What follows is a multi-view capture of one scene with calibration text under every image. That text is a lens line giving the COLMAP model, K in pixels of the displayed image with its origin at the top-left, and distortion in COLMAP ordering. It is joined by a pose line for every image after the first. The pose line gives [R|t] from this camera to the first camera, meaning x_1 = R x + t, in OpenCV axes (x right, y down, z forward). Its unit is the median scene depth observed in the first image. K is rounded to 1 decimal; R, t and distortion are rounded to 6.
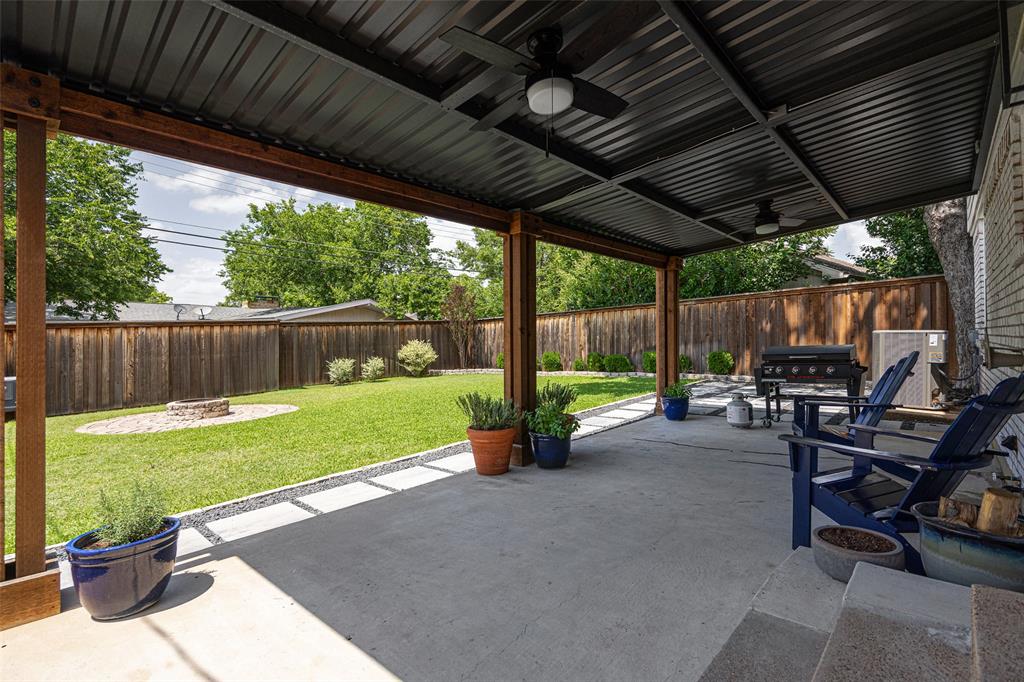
lens RADIAL K [[480.4, 0, 510.9], [0, 480.4, 336.9], [0, 0, 1]] dist [0.004663, 0.000410]
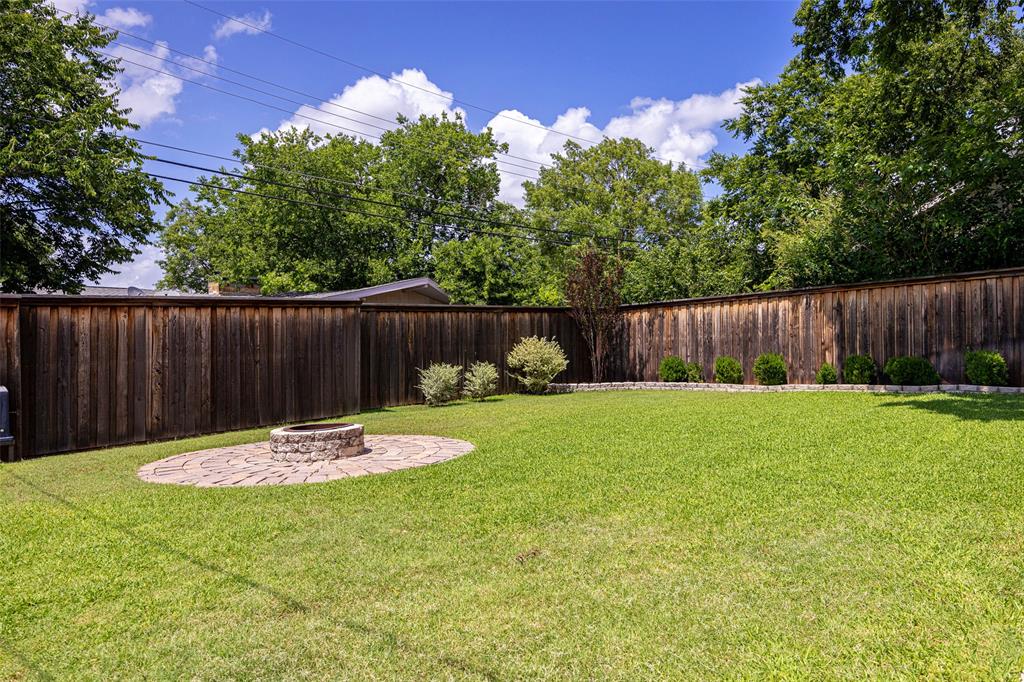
lens RADIAL K [[675.0, 0, 511.9], [0, 675.0, 335.8], [0, 0, 1]] dist [0.010749, 0.001633]
pose [[0.999955, 0.001120, -0.009457, -0.275081], [-0.001249, 0.999907, -0.013594, 0.022184], [0.009441, 0.013606, 0.999863, 0.128925]]
